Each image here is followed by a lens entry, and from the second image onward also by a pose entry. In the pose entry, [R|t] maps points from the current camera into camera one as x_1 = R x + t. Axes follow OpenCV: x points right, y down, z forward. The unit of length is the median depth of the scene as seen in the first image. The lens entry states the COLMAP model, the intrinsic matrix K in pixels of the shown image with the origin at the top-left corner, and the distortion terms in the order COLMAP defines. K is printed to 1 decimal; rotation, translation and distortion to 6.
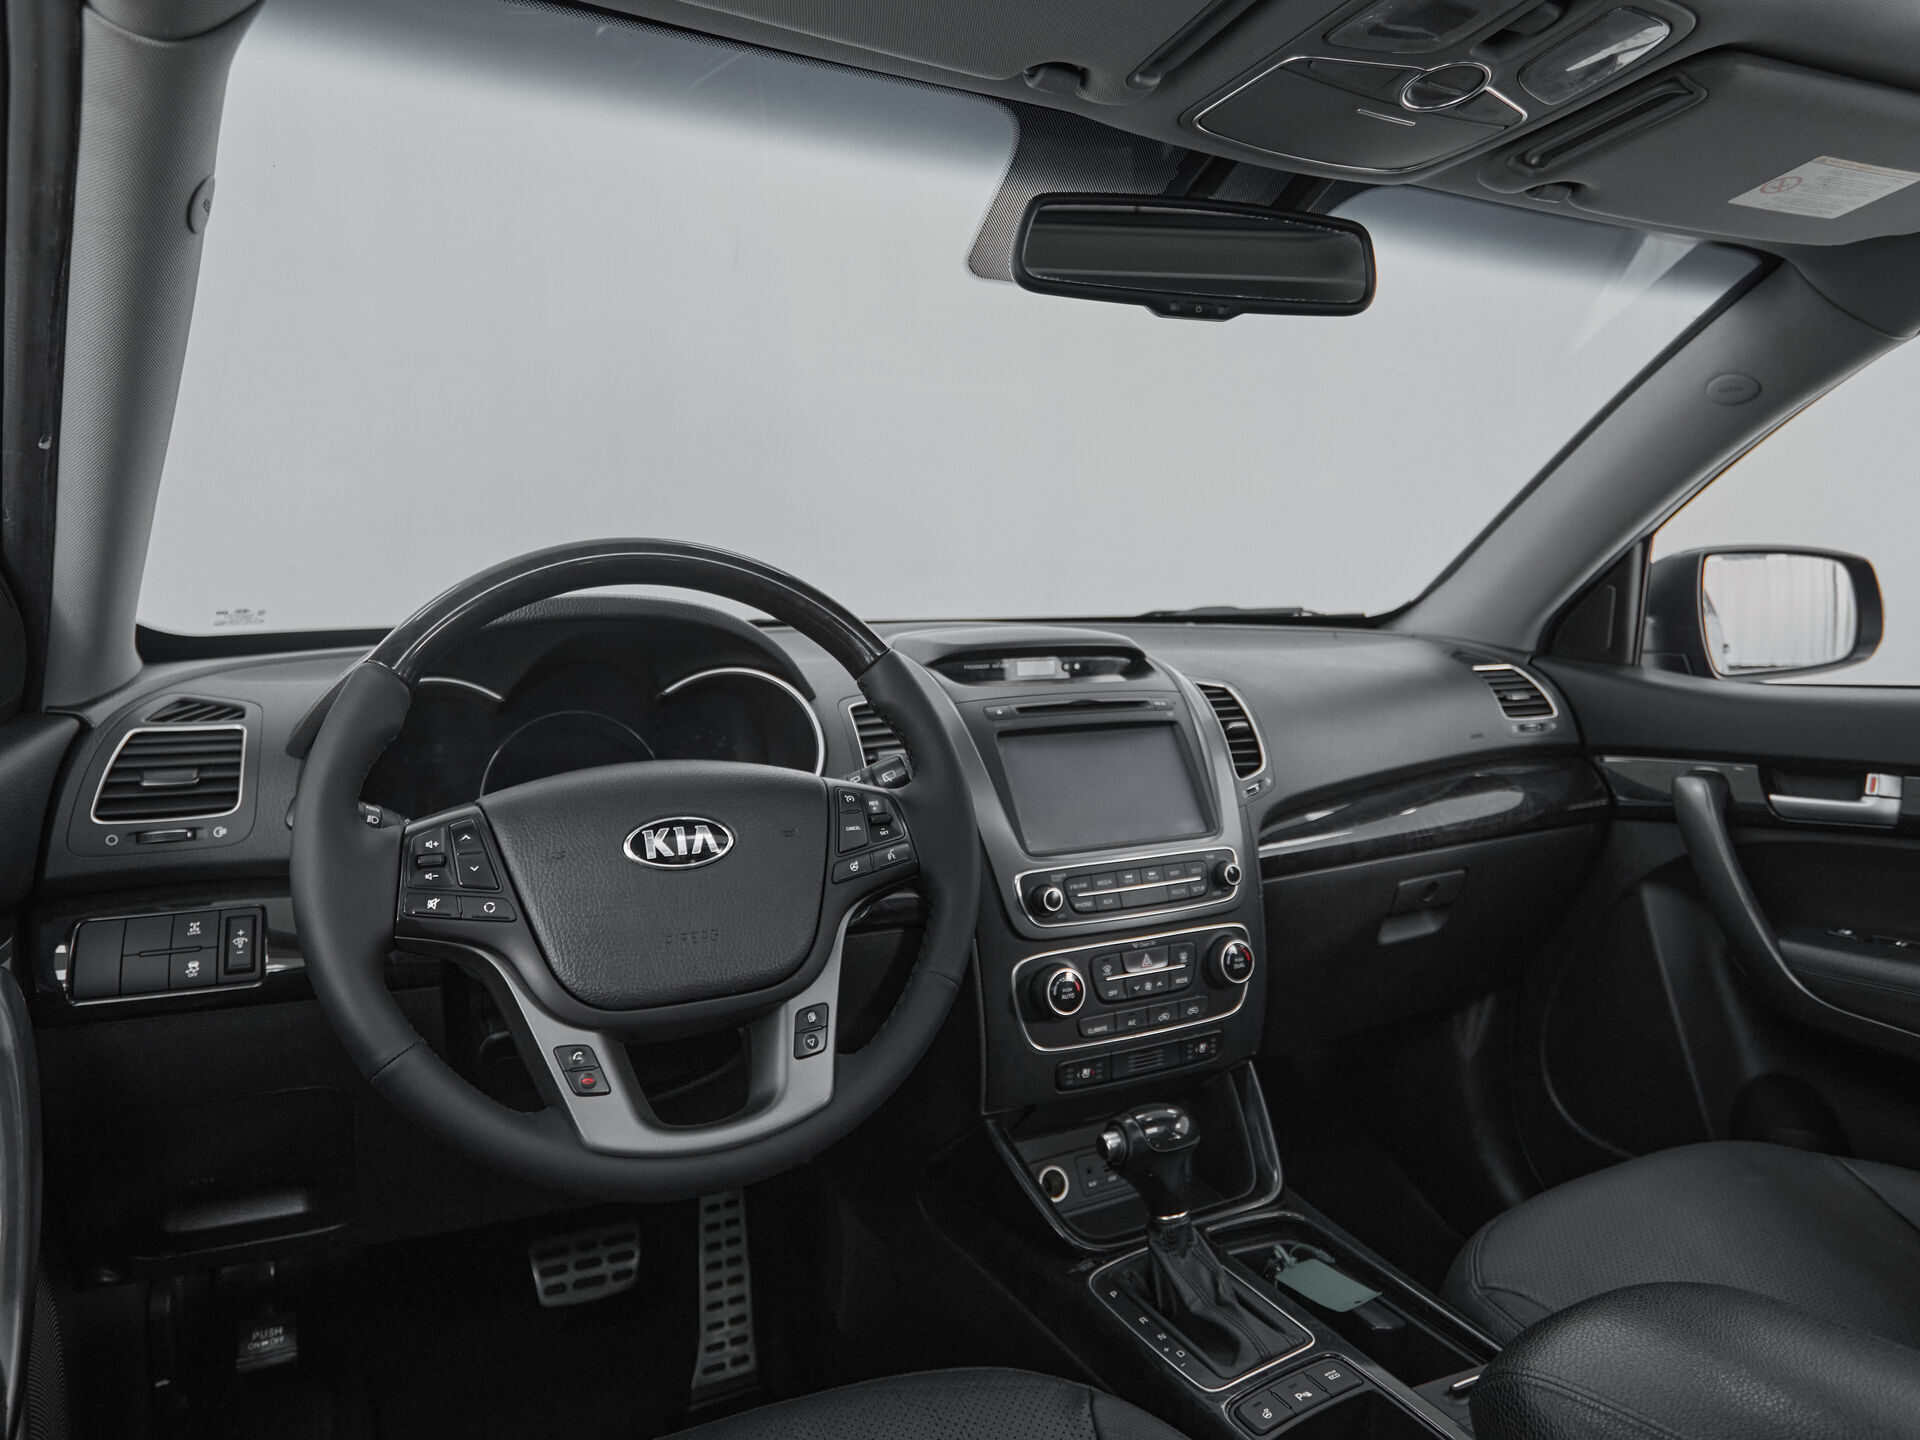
lens RADIAL K [[1168.6, 0, 923.8], [0, 1168.6, 666.8], [0, 0, 1]] dist [-0.014648, -0.001234]
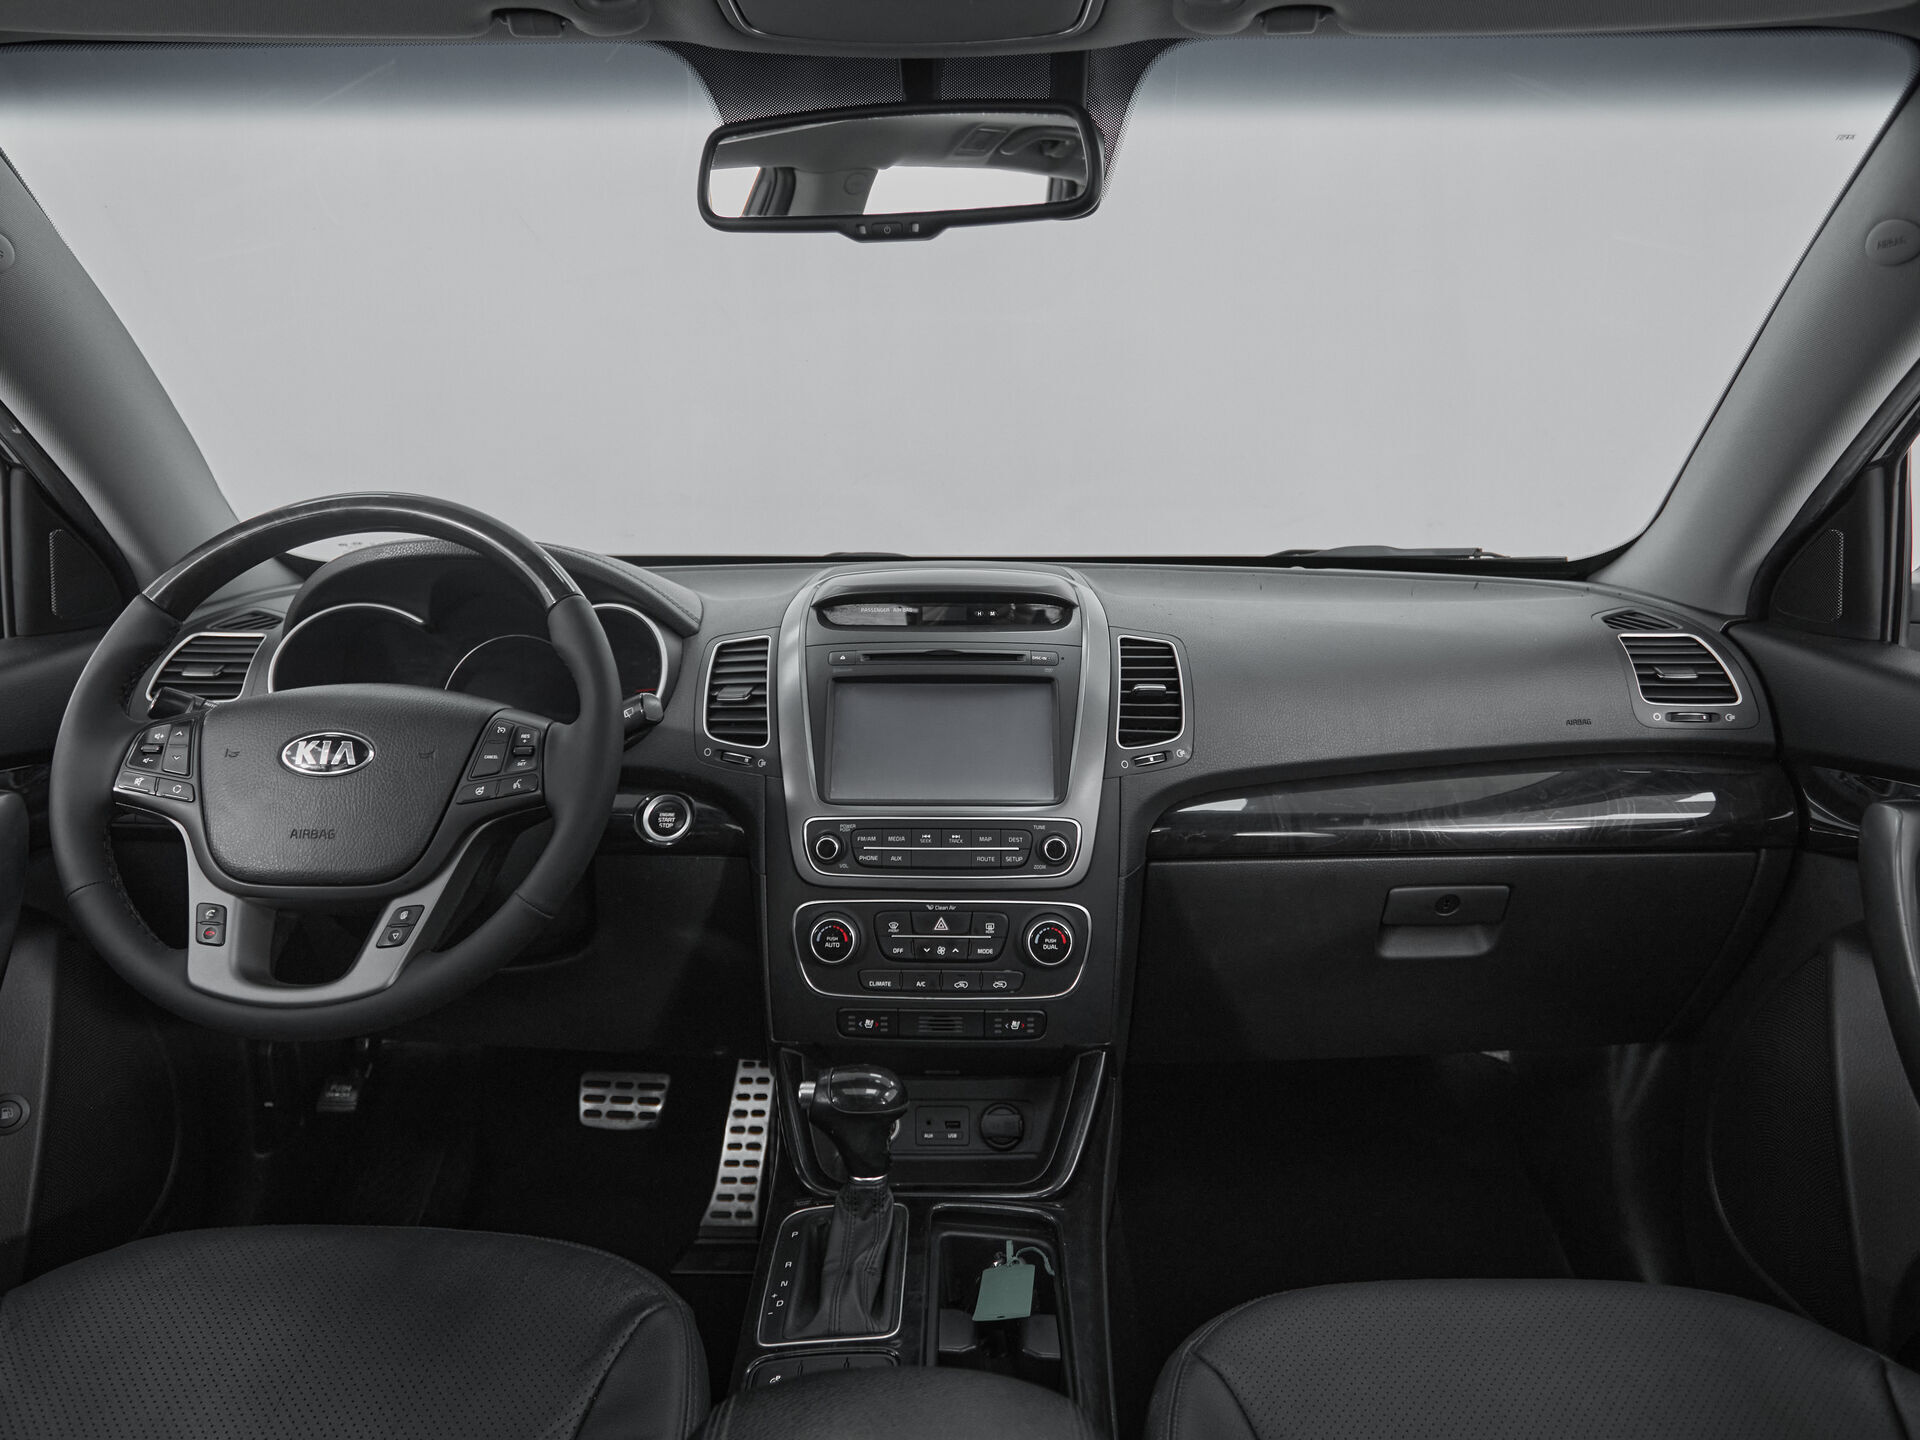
lens RADIAL K [[1144.7, 0, 926.6], [0, 1144.7, 687.8], [0, 0, 1]] dist [-0.014210, 0.000984]
pose [[0.891087, 0.072347, -0.448030, 0.575478], [-0.031042, 0.994616, 0.098868, -0.034677], [0.452771, -0.074192, 0.888535, 0.166082]]
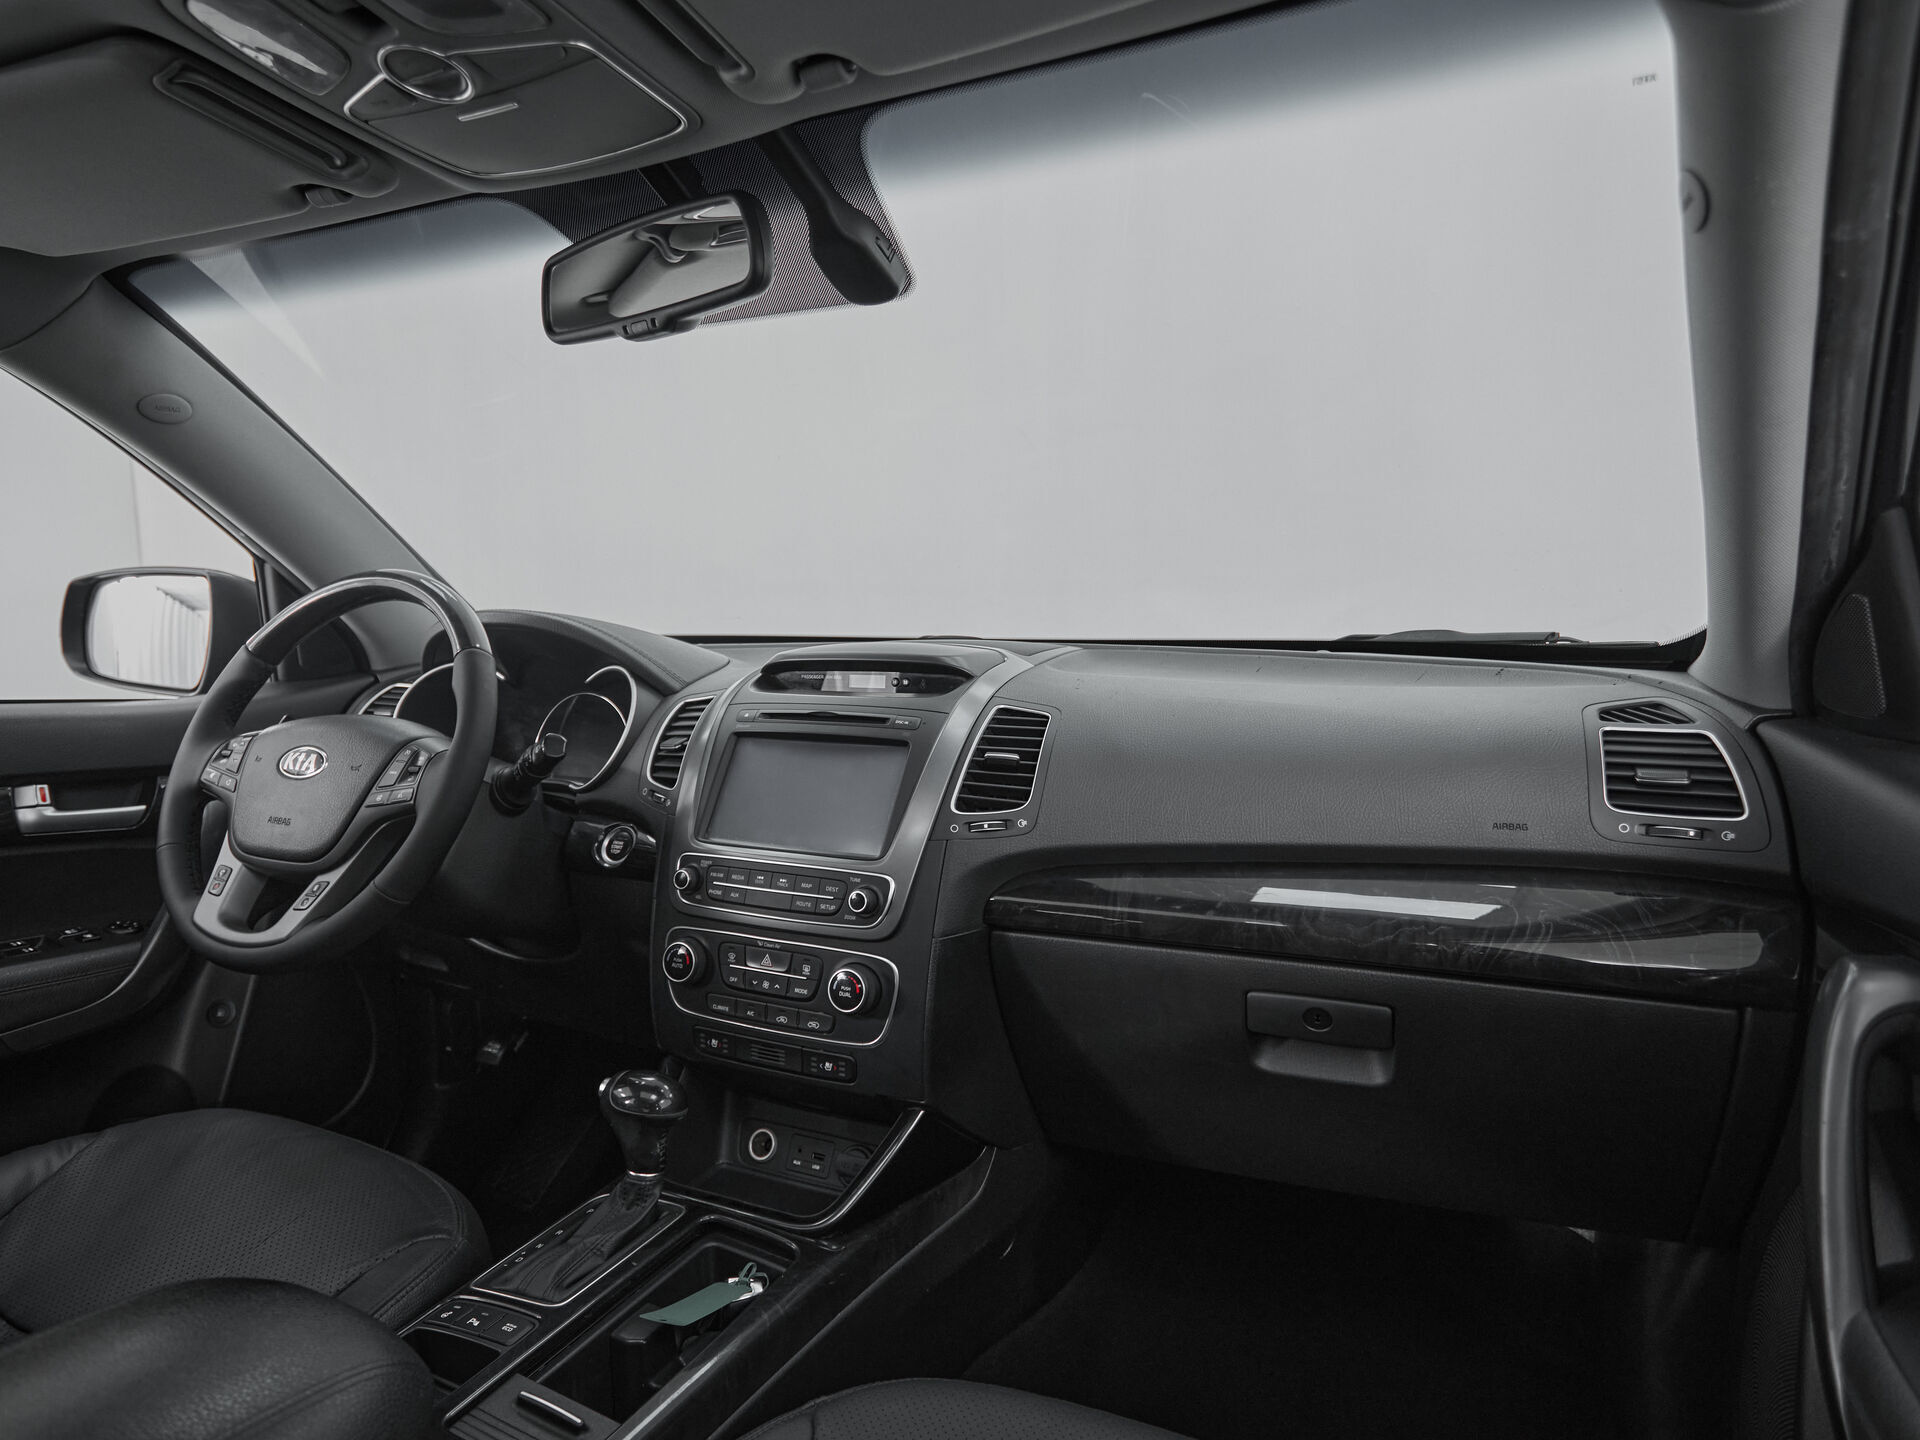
lens RADIAL K [[1046.6, 0, 957.0], [0, 1046.6, 741.7], [0, 0, 1]] dist [-0.011649, -0.000438]
pose [[0.642820, 0.091099, -0.760581, 0.970361], [-0.053058, 0.995814, 0.074430, -0.021119], [0.764177, -0.007490, 0.644963, 0.515994]]
